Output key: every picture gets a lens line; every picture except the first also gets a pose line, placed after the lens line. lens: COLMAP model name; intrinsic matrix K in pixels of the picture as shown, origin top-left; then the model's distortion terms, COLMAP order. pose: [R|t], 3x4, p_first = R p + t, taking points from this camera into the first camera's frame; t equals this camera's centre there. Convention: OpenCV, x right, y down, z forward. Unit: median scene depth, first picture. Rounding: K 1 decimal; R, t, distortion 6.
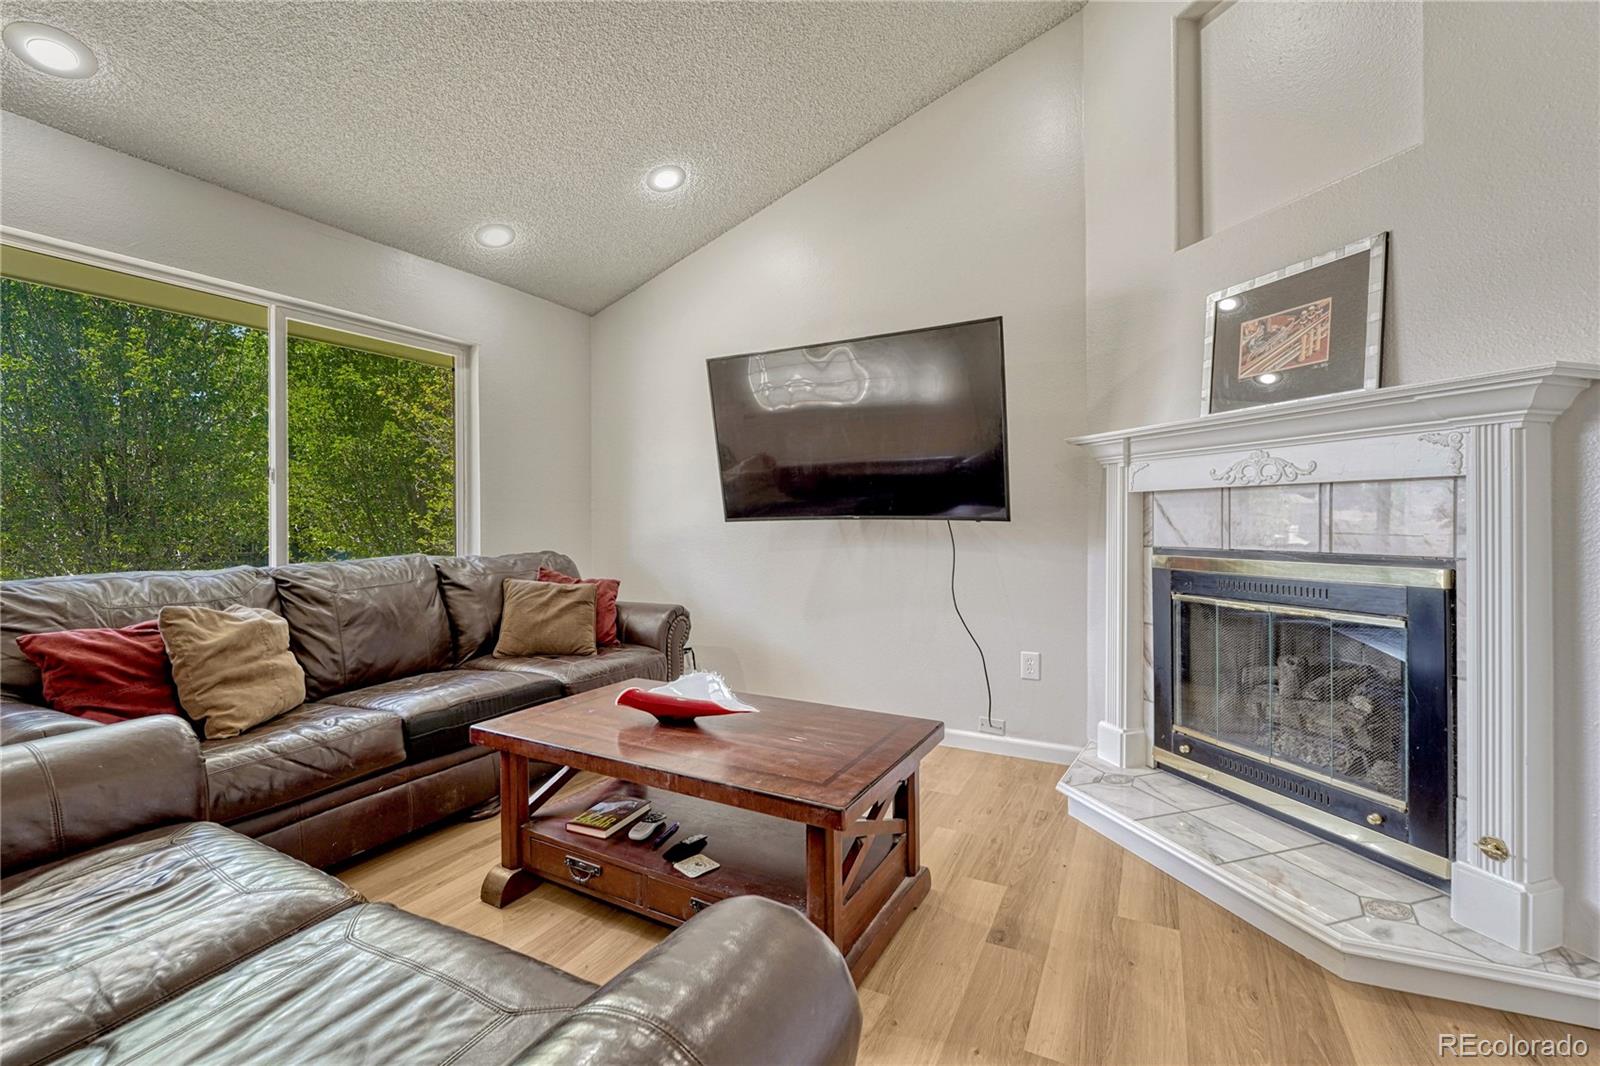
lens RADIAL K [[687.6, 0, 796.9], [0, 687.6, 517.7], [0, 0, 1]] dist [-0.010046, -0.000074]
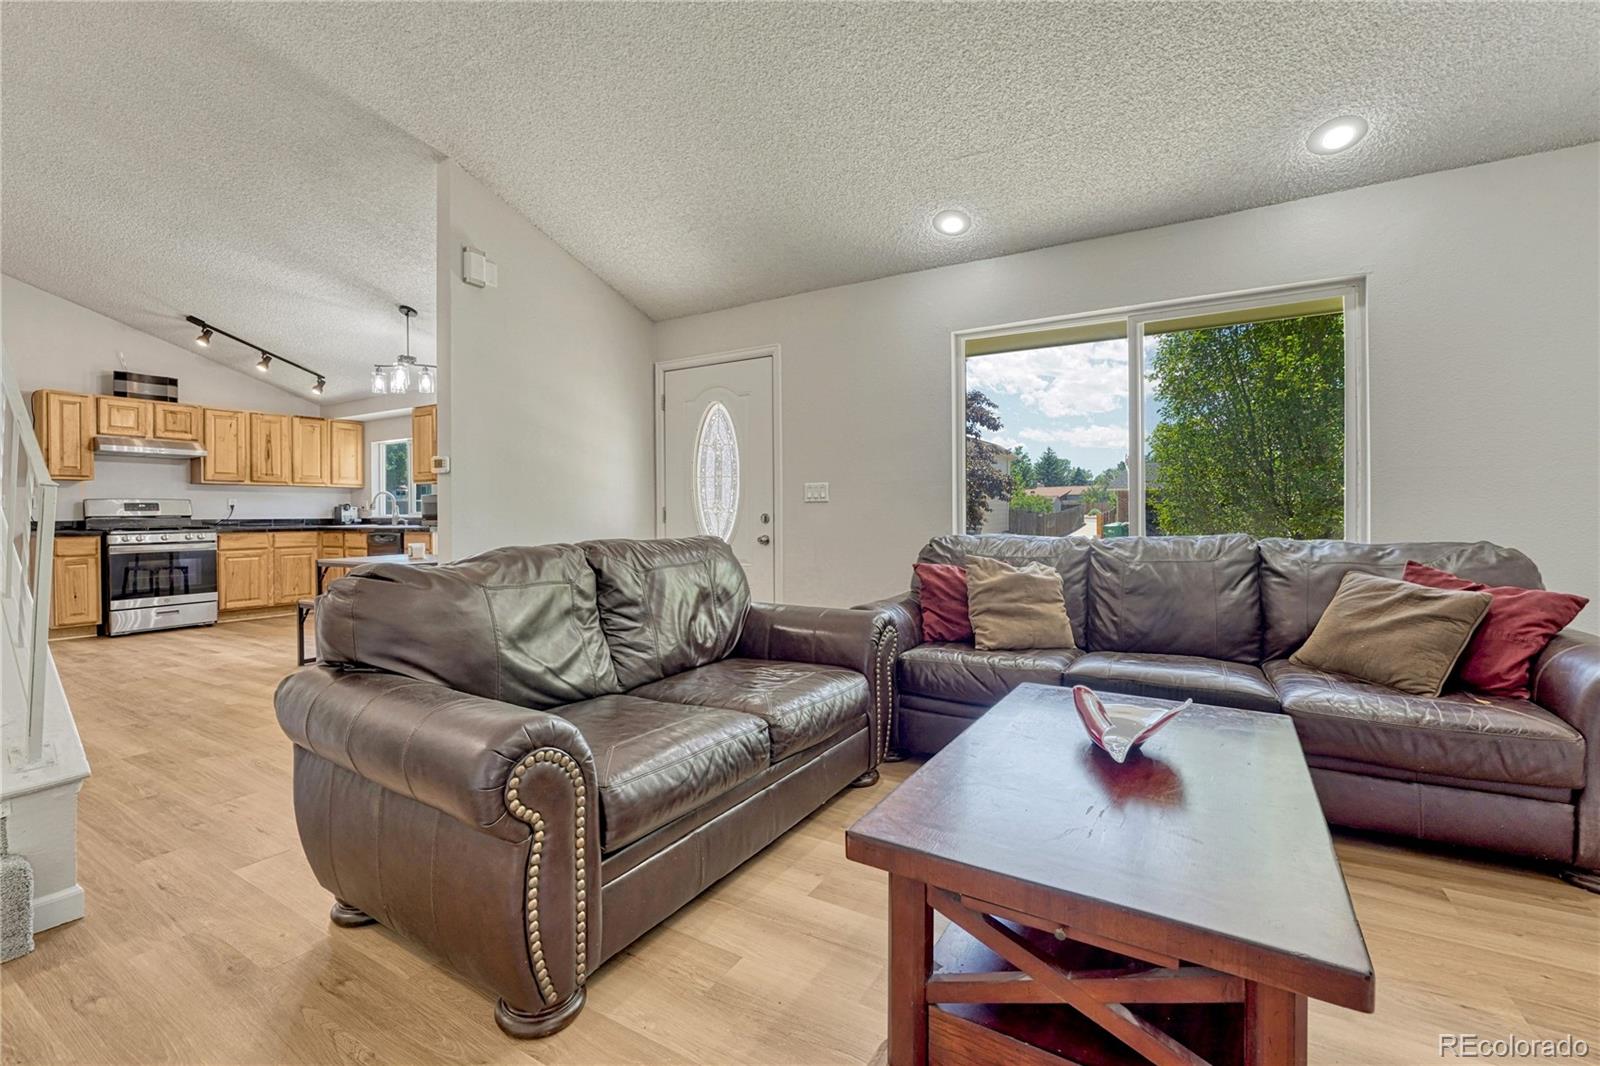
lens RADIAL K [[687.6, 0, 796.9], [0, 687.6, 517.7], [0, 0, 1]] dist [-0.010046, -0.000074]
pose [[-0.058729, 0.010645, -0.998217, 0.534089], [0.006184, 0.999928, 0.010299, 0.022846], [0.998255, -0.005568, -0.058790, 0.588844]]
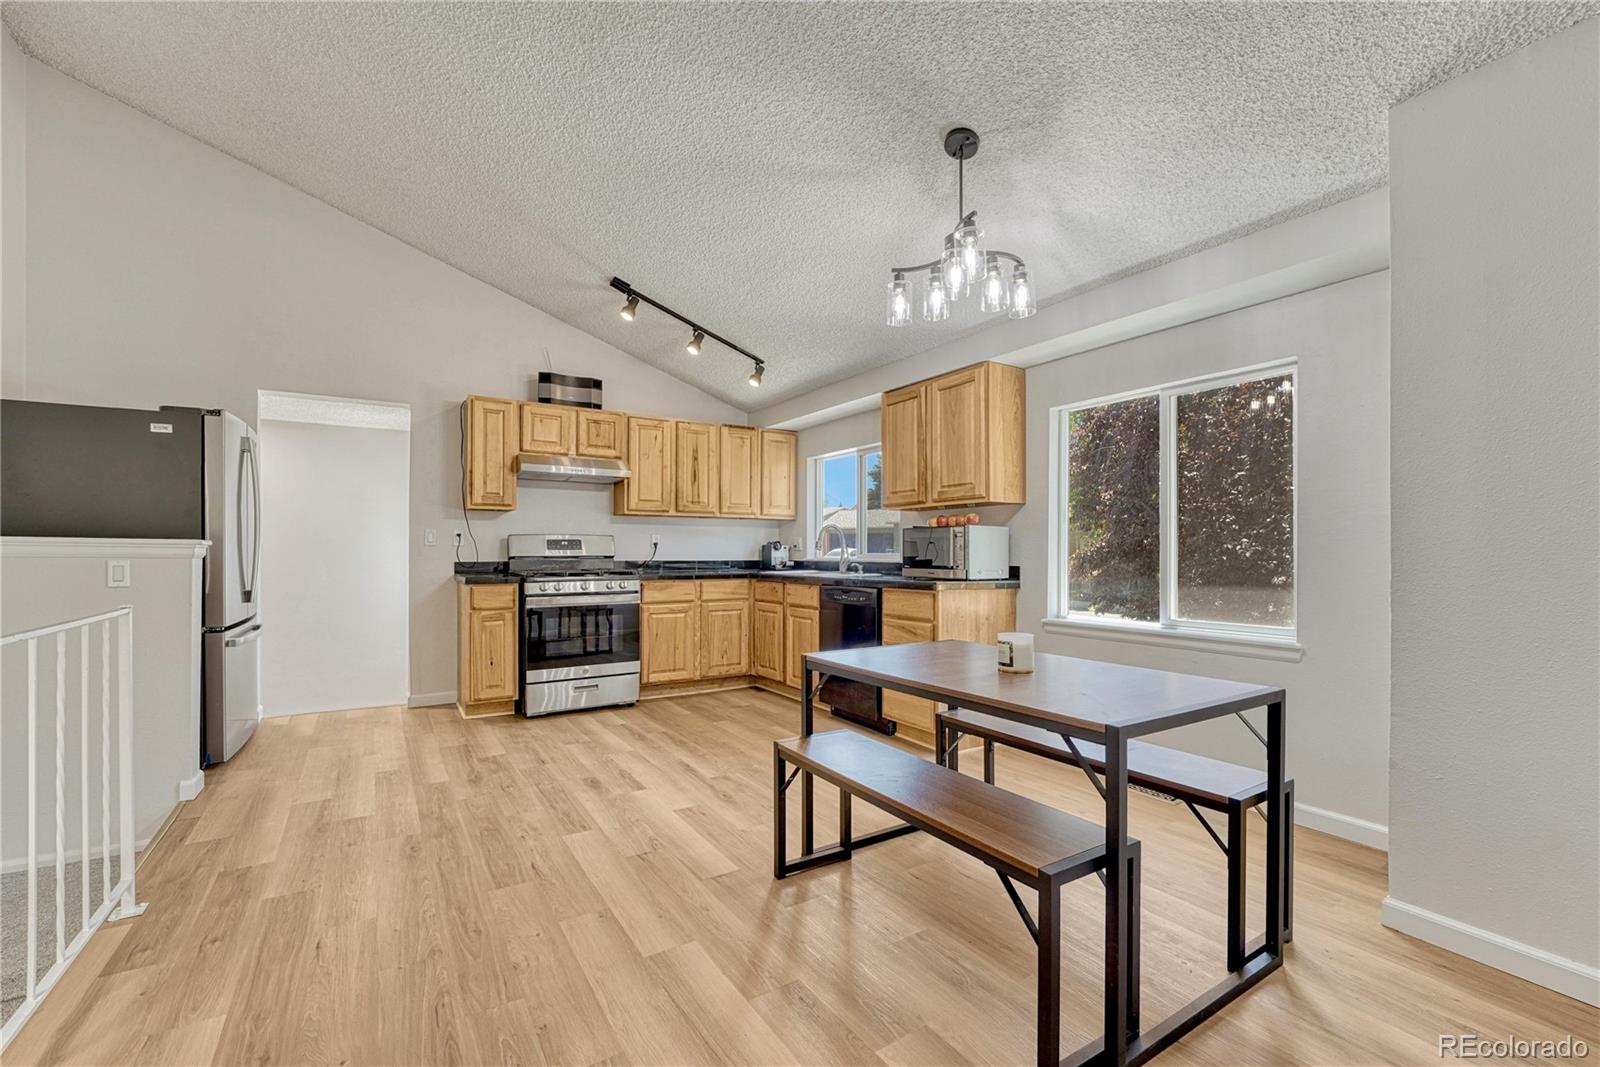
lens RADIAL K [[670.2, 0, 788.9], [0, 670.2, 551.0], [0, 0, 1]] dist [-0.015639, -0.000125]
pose [[-0.513558, 0.001215, -0.858054, -0.572582], [-0.001206, 0.999997, 0.002138, 0.006101], [0.858054, 0.002133, -0.513555, -0.484875]]
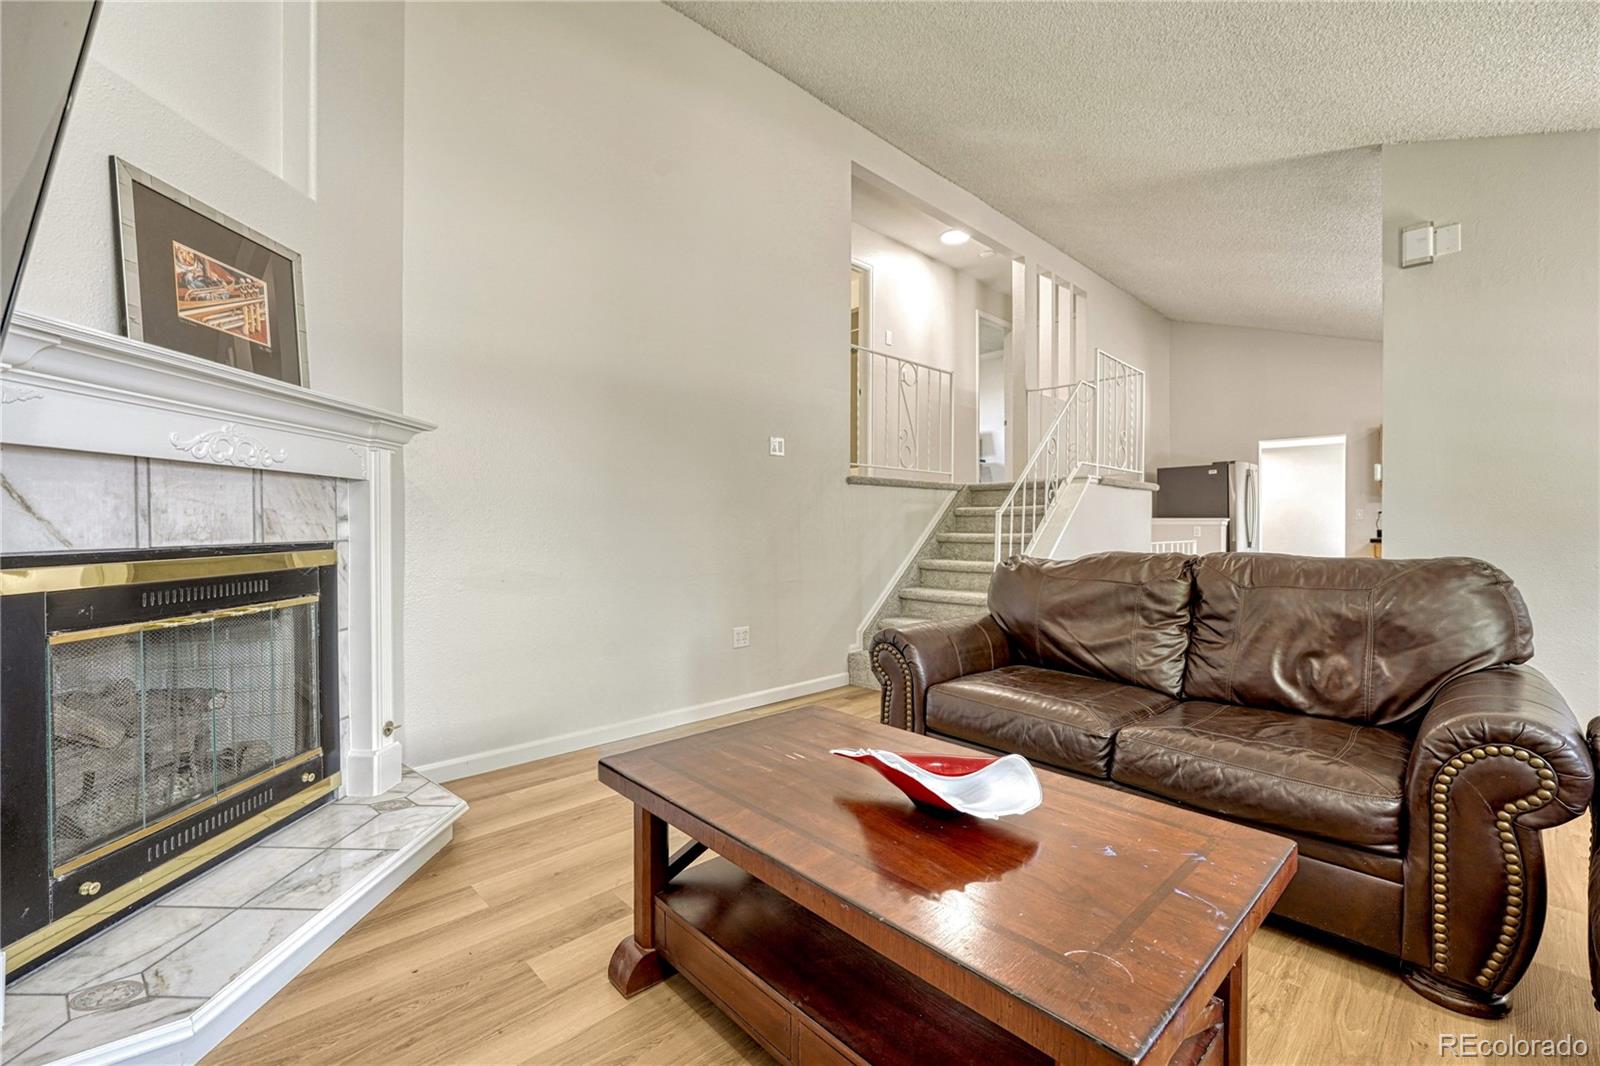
lens RADIAL K [[662.5, 0, 800.0], [0, 662.5, 533.0], [0, 0, 1]] dist [0.000662, 0.000788]
pose [[-0.946676, 0.000076, 0.322187, -0.213212], [0.002825, 0.999964, 0.008063, 0.026813], [-0.322174, 0.008543, -0.946642, 1.398564]]
